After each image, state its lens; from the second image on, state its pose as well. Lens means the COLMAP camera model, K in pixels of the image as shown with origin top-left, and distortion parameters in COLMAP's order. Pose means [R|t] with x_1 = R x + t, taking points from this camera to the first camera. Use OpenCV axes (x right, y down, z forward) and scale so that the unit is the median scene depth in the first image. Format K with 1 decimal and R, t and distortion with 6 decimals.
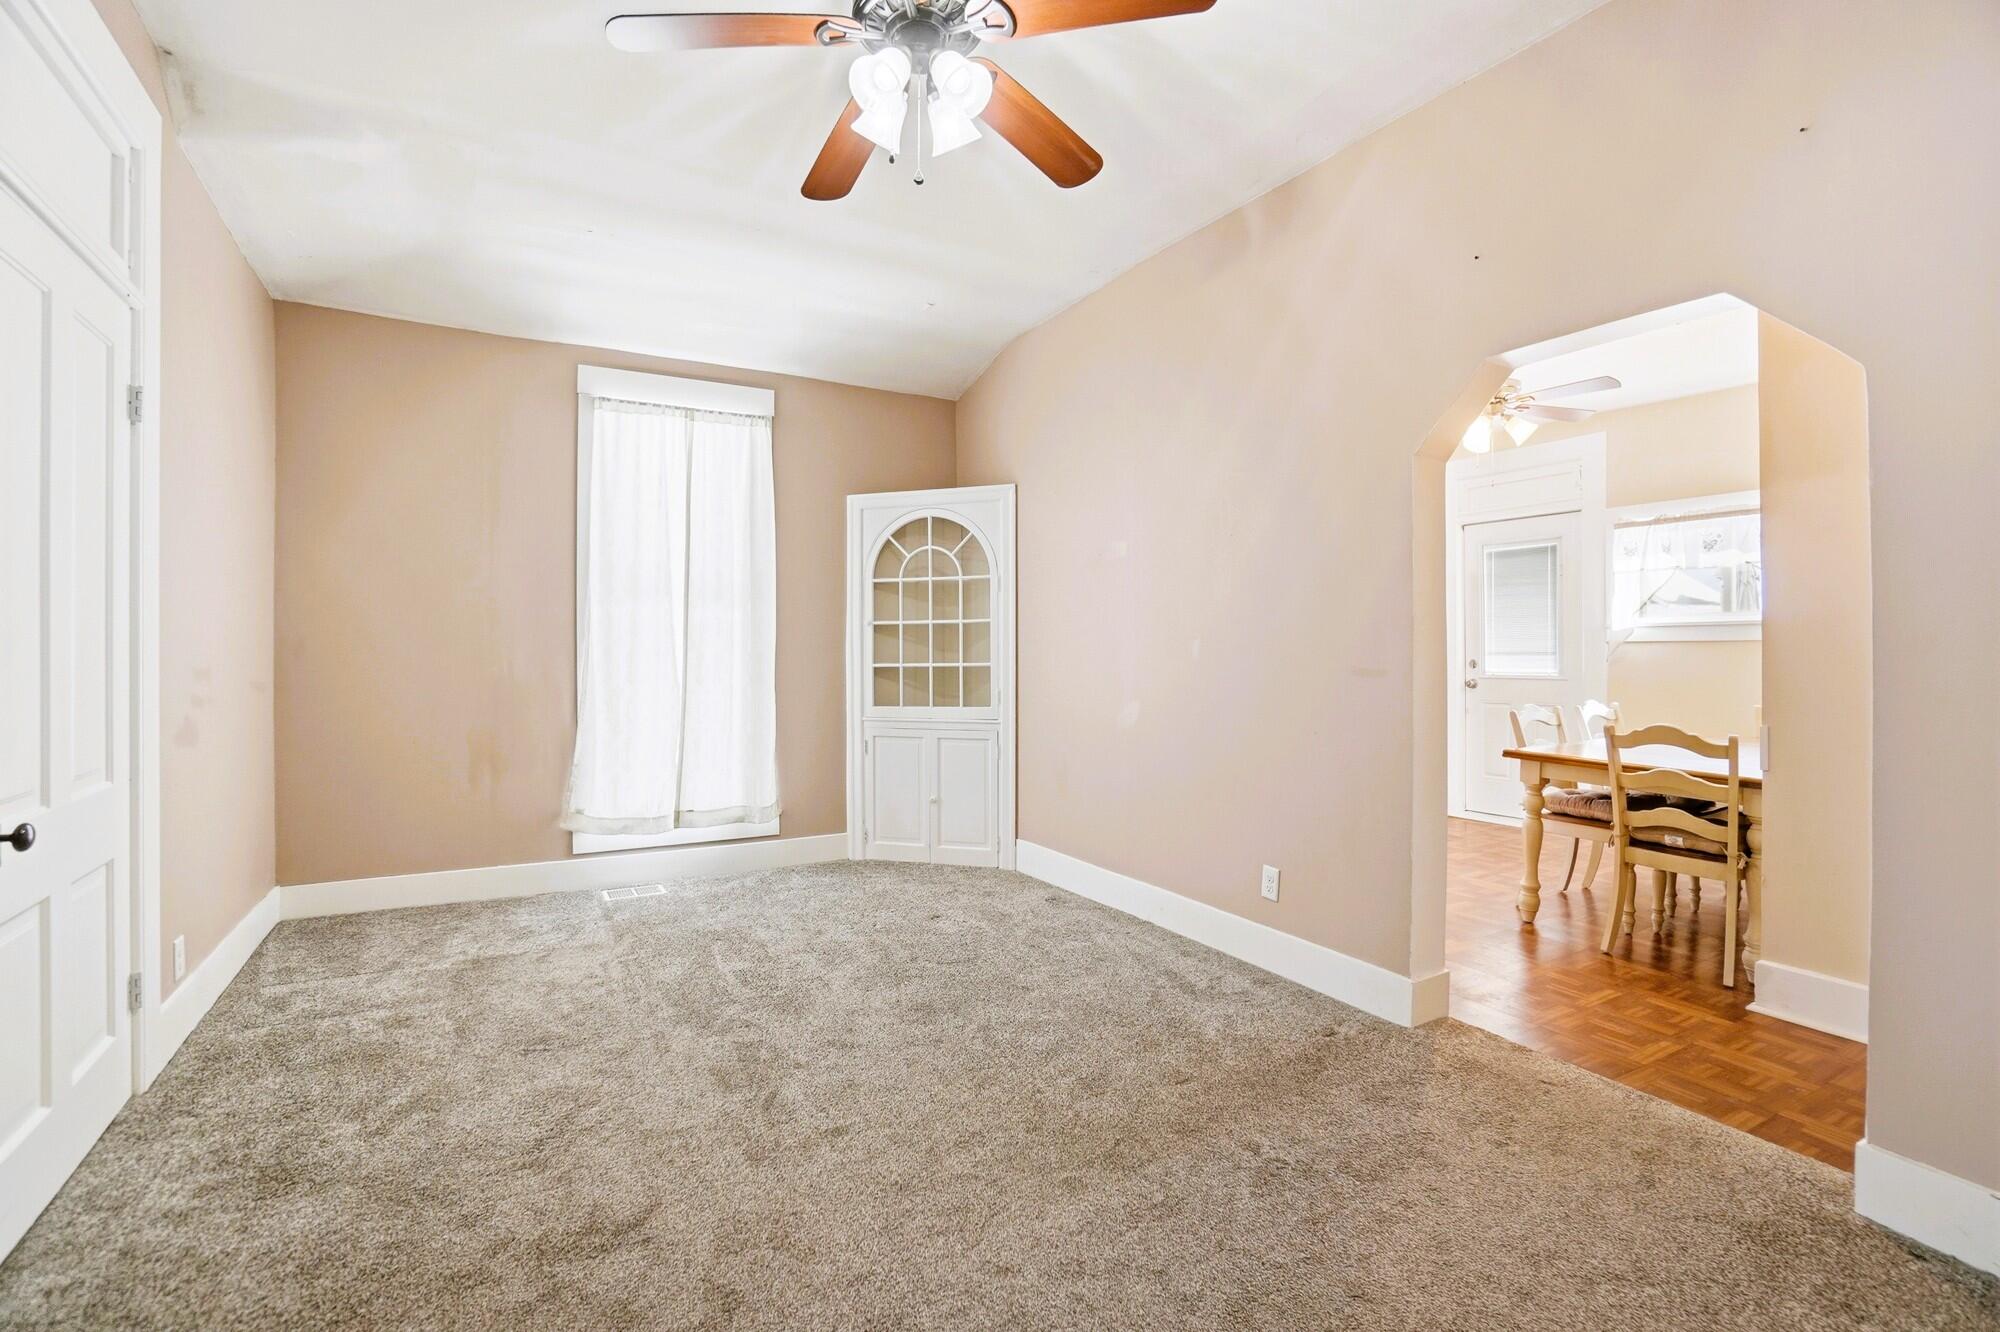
lens RADIAL K [[893.8, 0, 984.1], [0, 893.8, 648.3], [0, 0, 1]] dist [-0.058738, 0.018655]
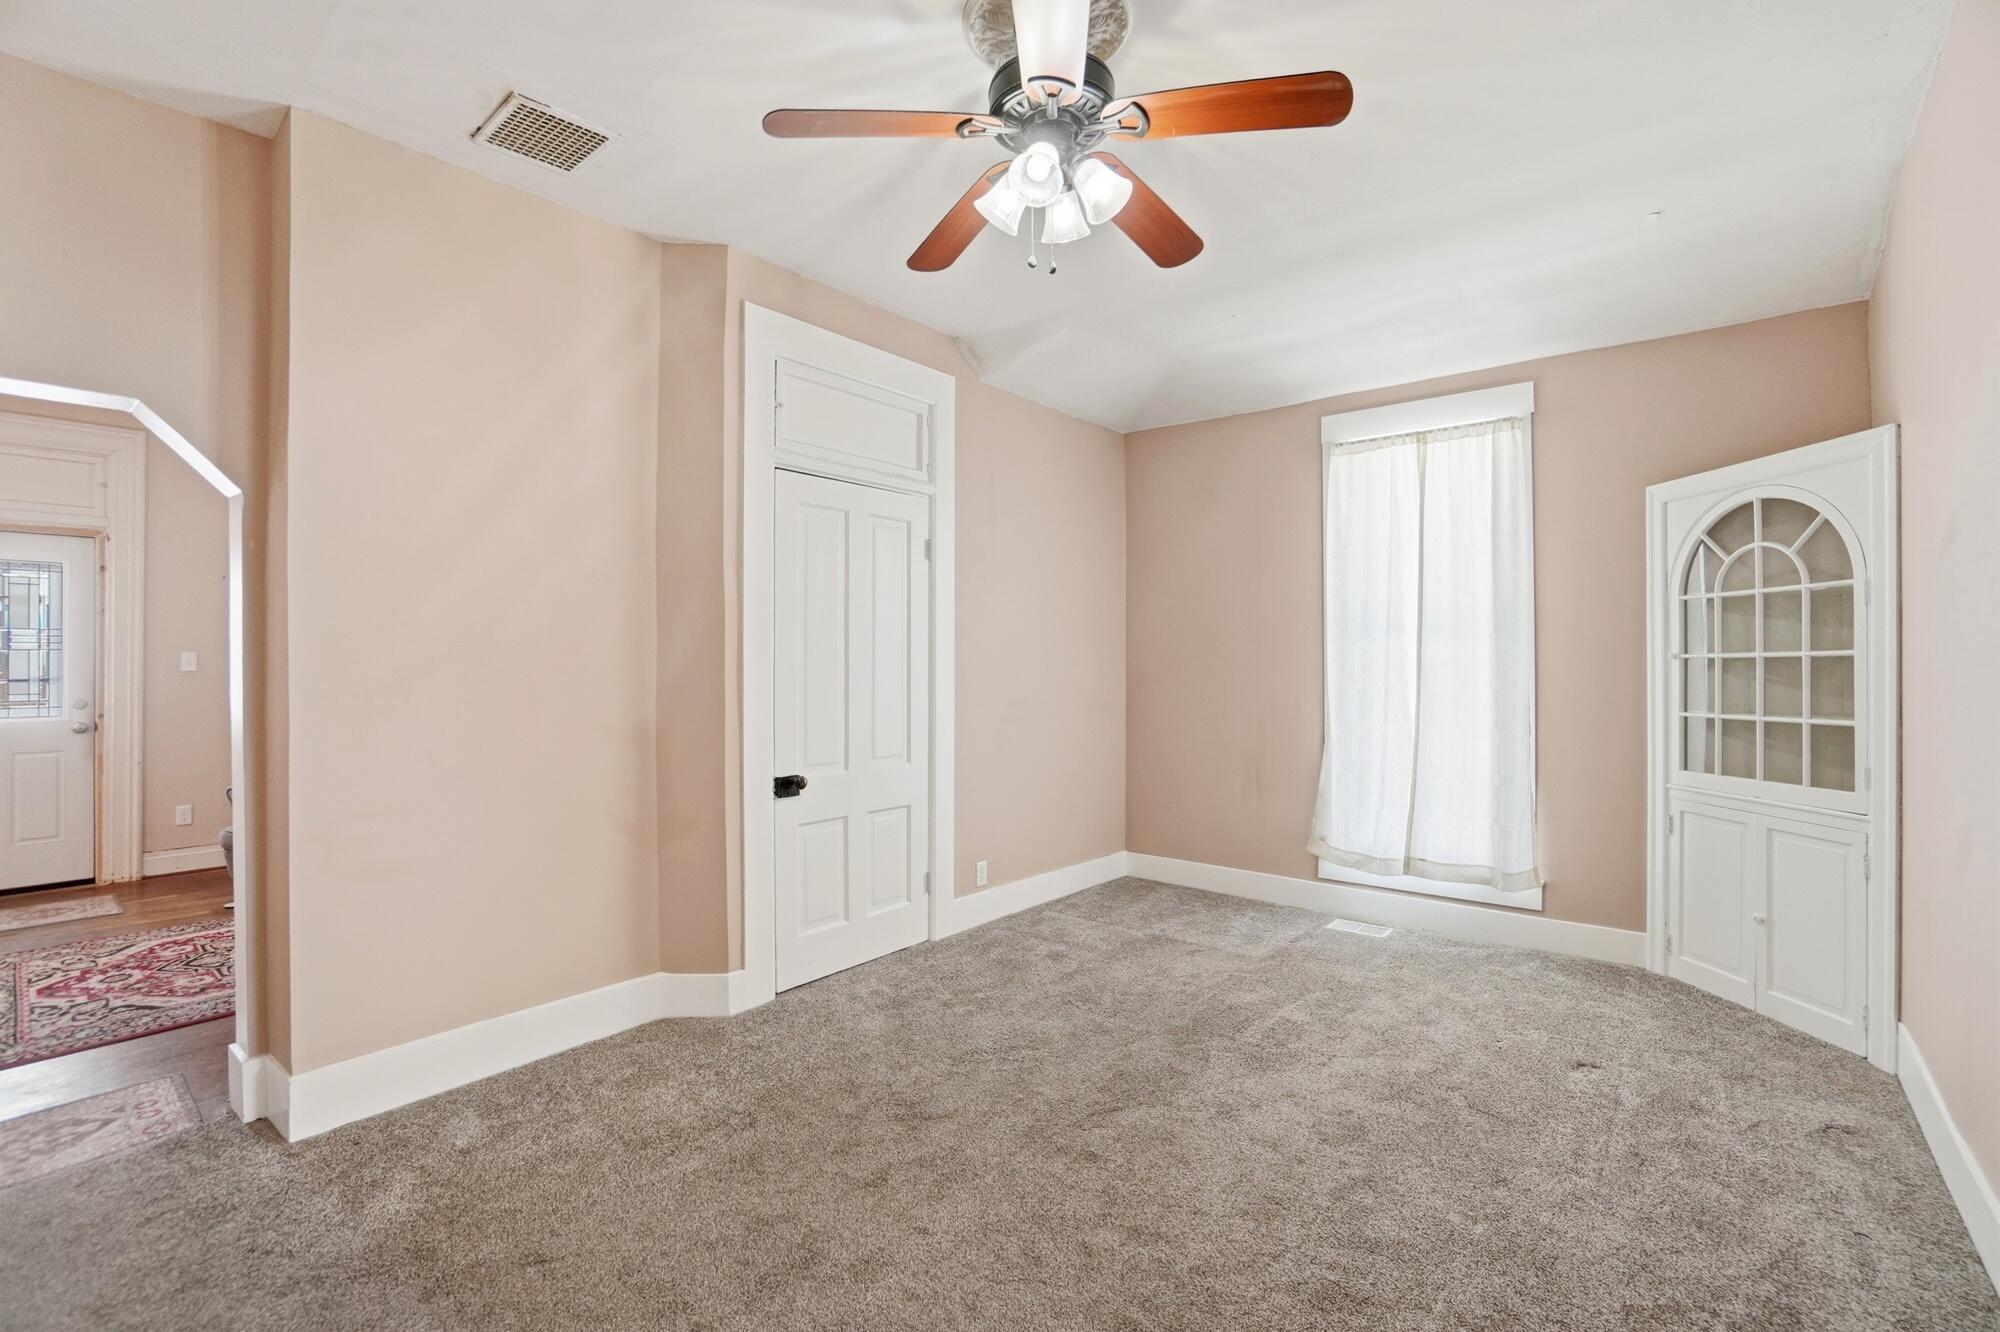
lens RADIAL K [[893.8, 0, 988.6], [0, 893.8, 651.7], [0, 0, 1]] dist [-0.058738, 0.018655]
pose [[0.333705, -0.009422, -0.942630, 0.415437], [0.001261, 0.999954, -0.009548, -0.030249], [0.942677, 0.001998, 0.333701, 0.266638]]
